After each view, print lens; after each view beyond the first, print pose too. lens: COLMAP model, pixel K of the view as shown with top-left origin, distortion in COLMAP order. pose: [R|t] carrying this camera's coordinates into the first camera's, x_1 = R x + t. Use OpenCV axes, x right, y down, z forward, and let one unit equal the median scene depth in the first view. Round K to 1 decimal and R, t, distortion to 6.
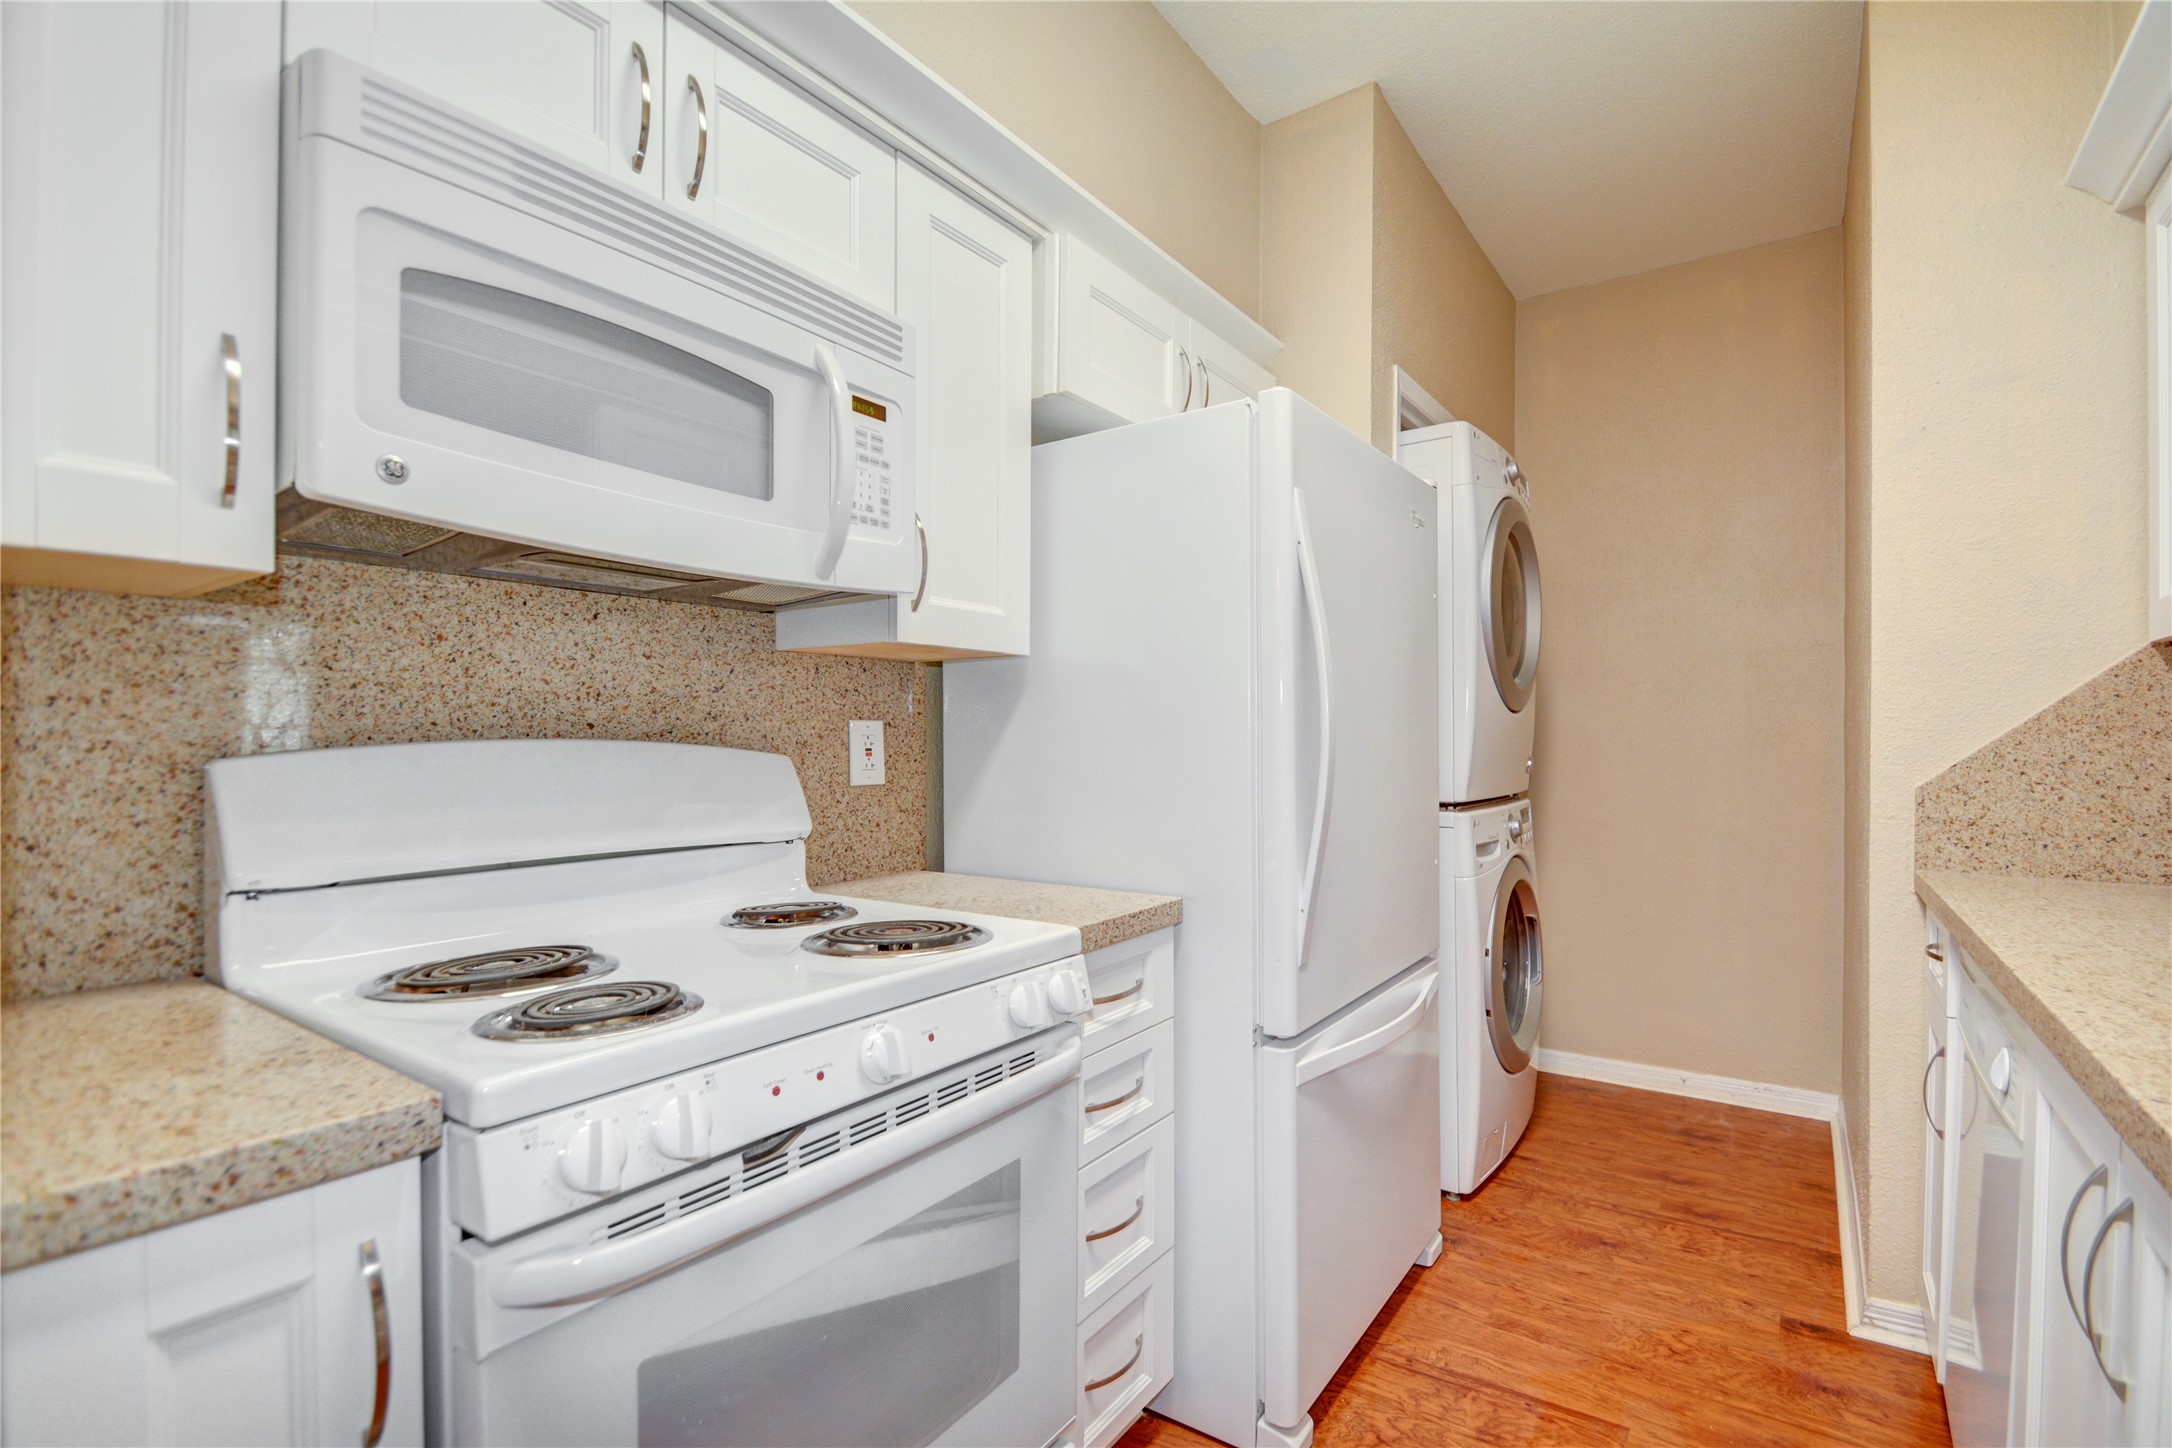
lens RADIAL K [[978.0, 0, 1155.0], [0, 978.0, 746.7], [0, 0, 1]] dist [0.037718, -0.029618]
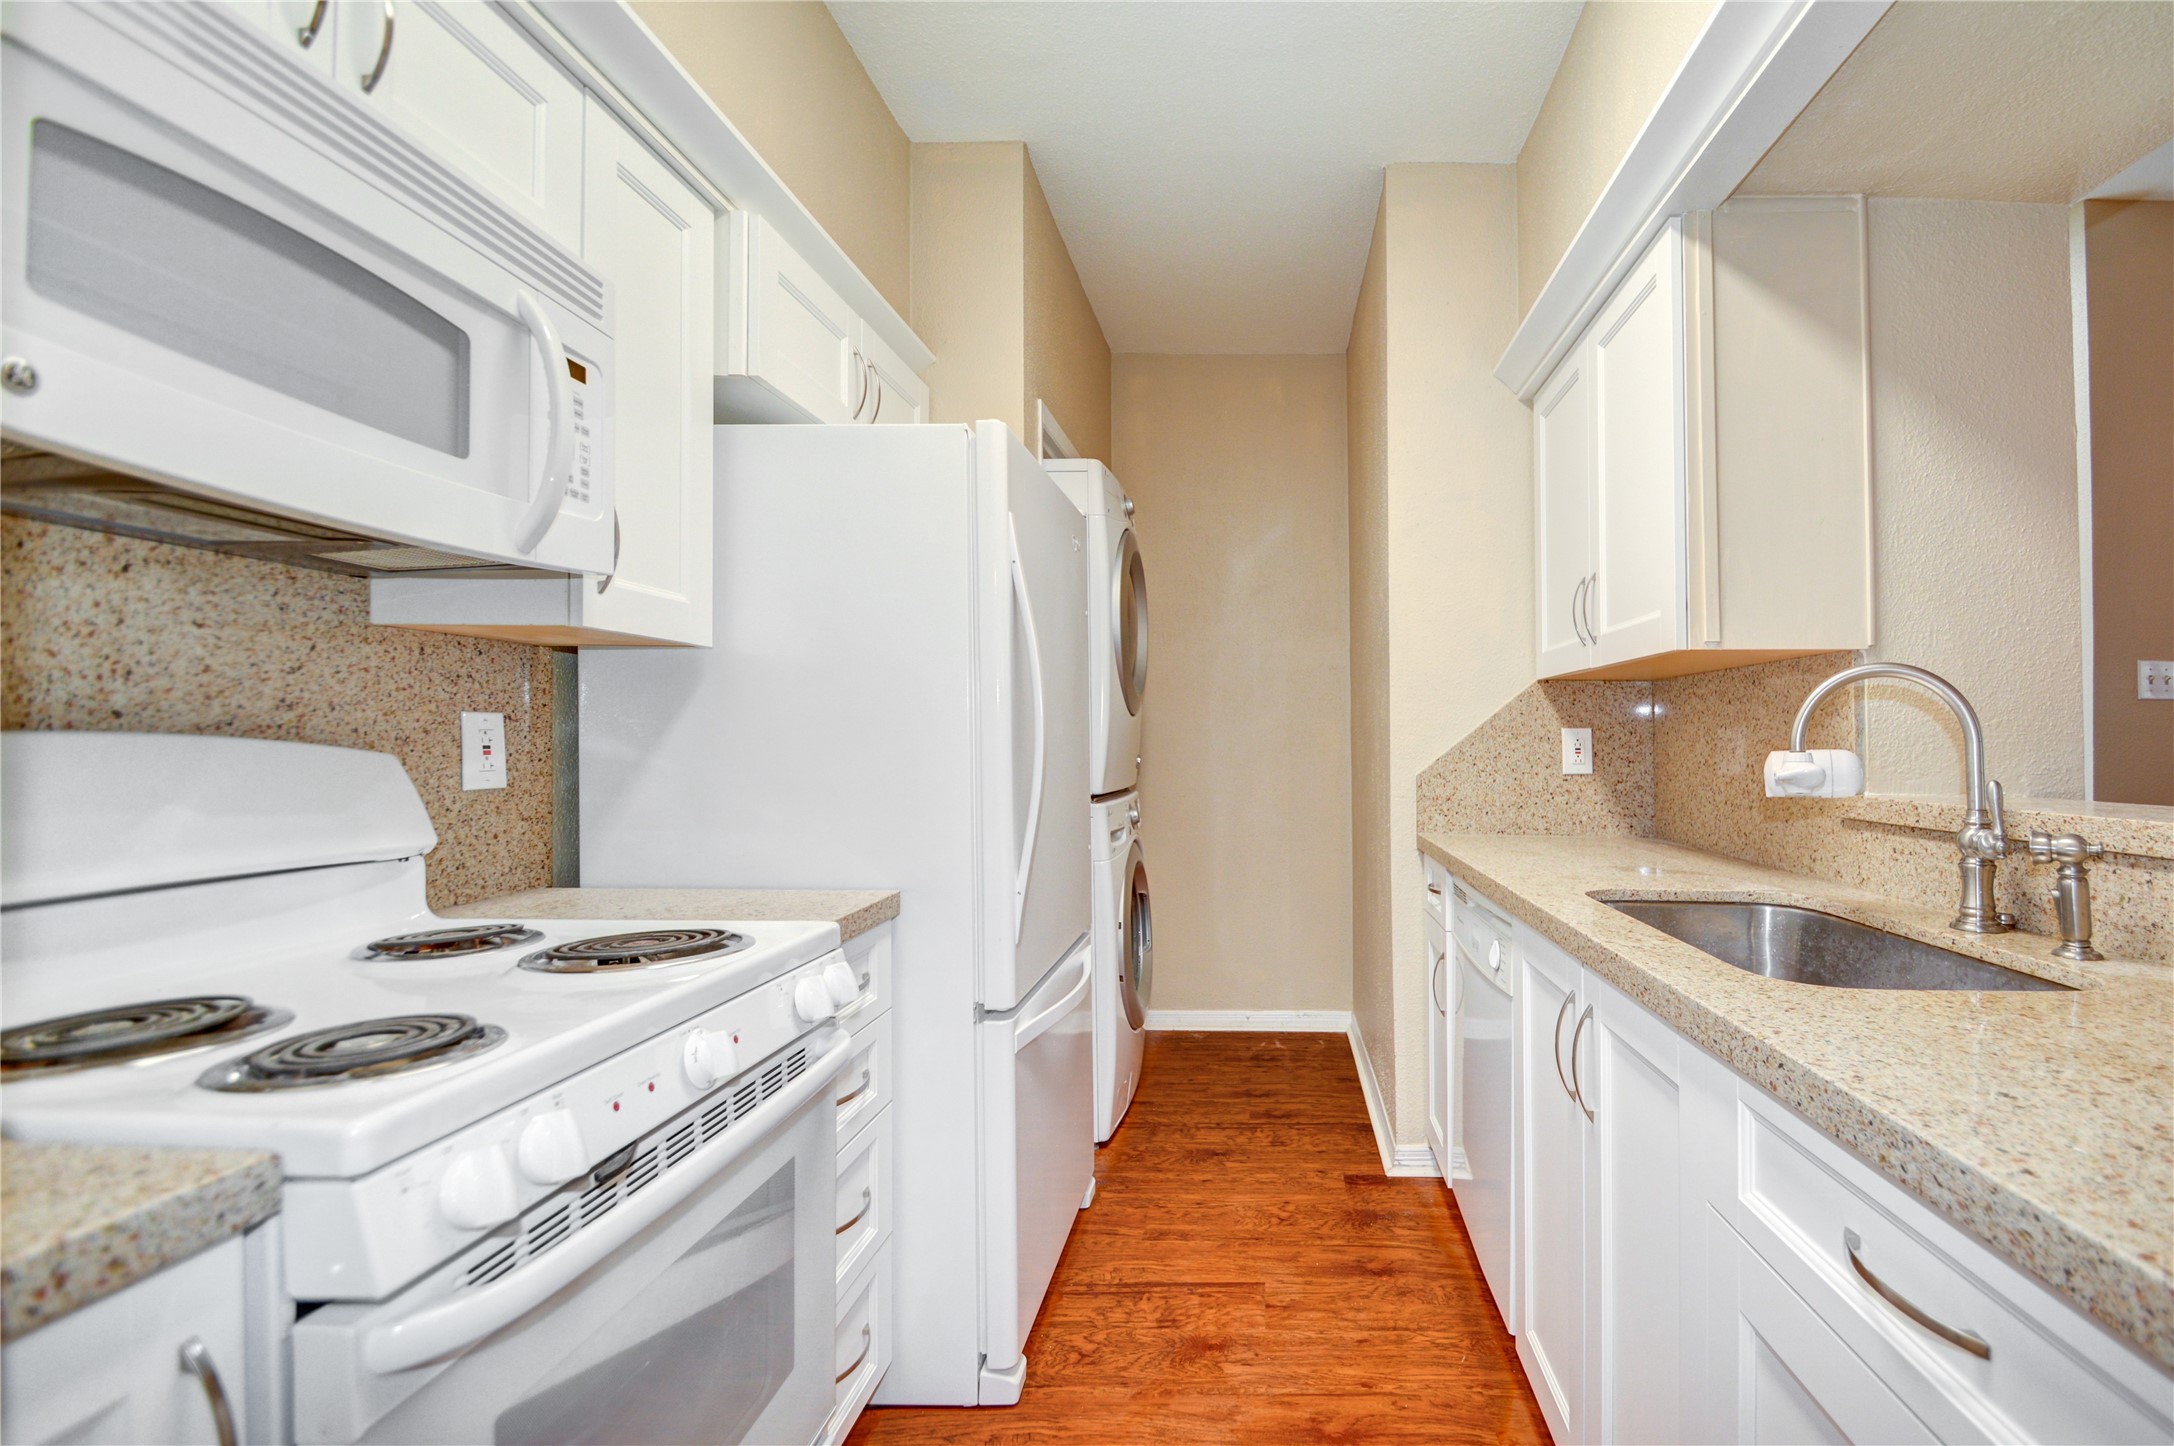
lens RADIAL K [[978.1, 0, 1245.8], [0, 978.1, 716.3], [0, 0, 1]] dist [0.038803, -0.018202]
pose [[0.849694, 0.018684, 0.526945, -0.204878], [-0.003067, 0.999530, -0.030495, 0.000634], [-0.527267, 0.024295, 0.849352, -0.076285]]
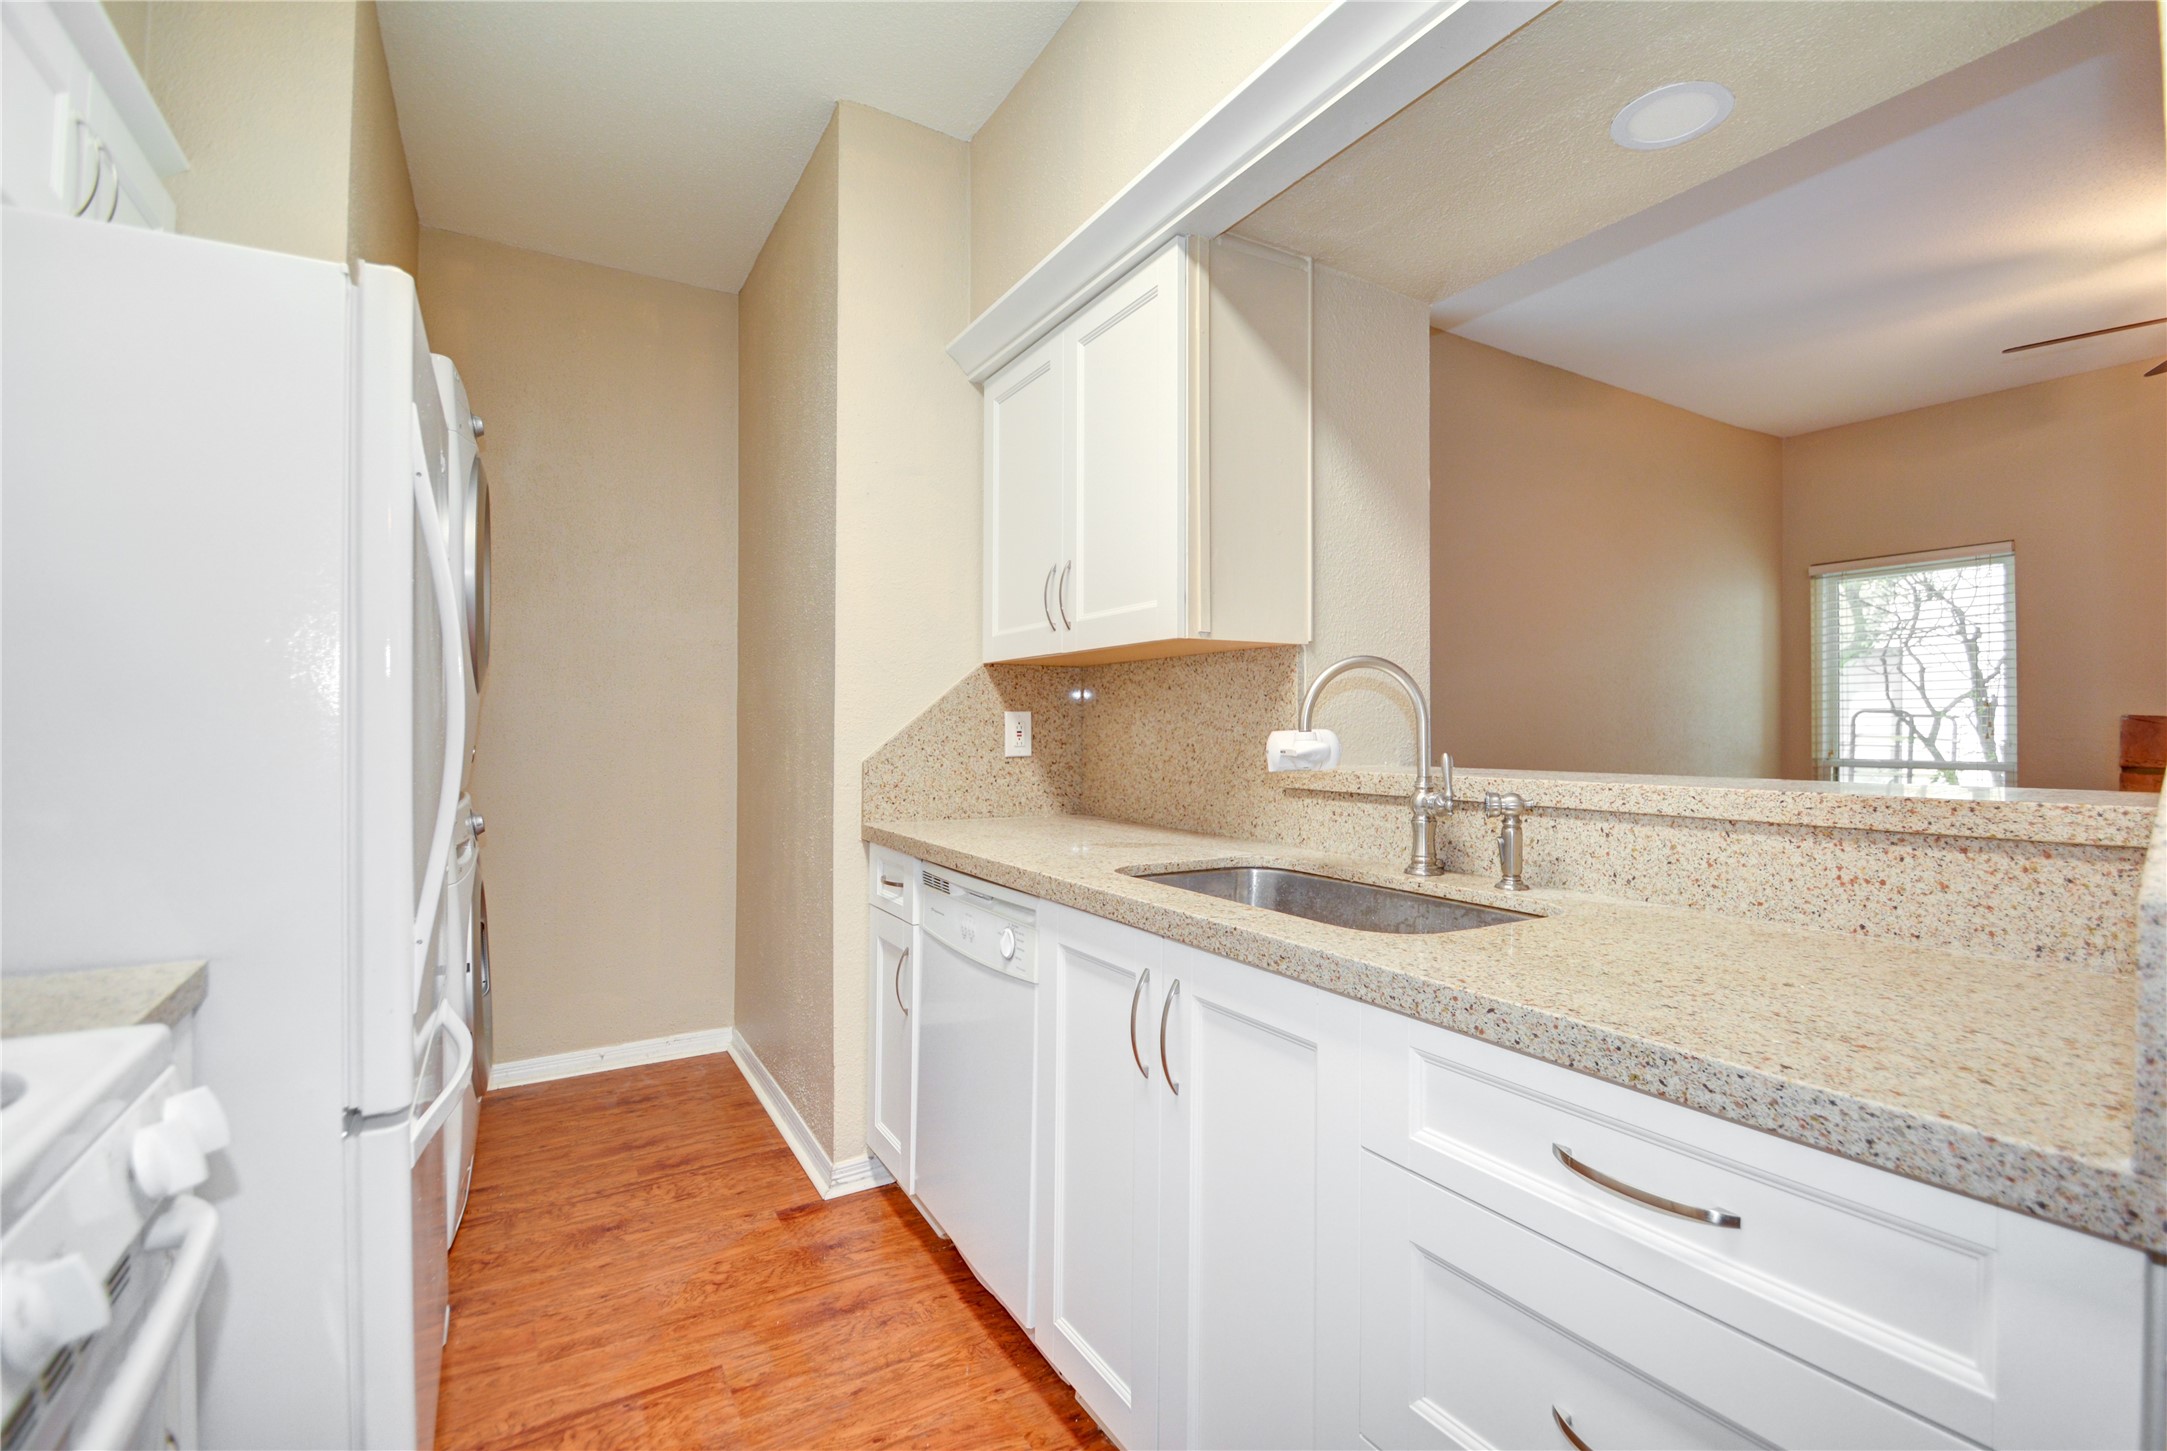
lens RADIAL K [[976.5, 0, 1089.7], [0, 976.5, 699.9], [0, 0, 1]] dist [0.046552, -0.029252]
pose [[0.448077, 0.025667, 0.893626, -0.297779], [0.005688, 0.999486, -0.031560, 0.001960], [-0.893977, 0.019224, 0.447701, 0.131671]]
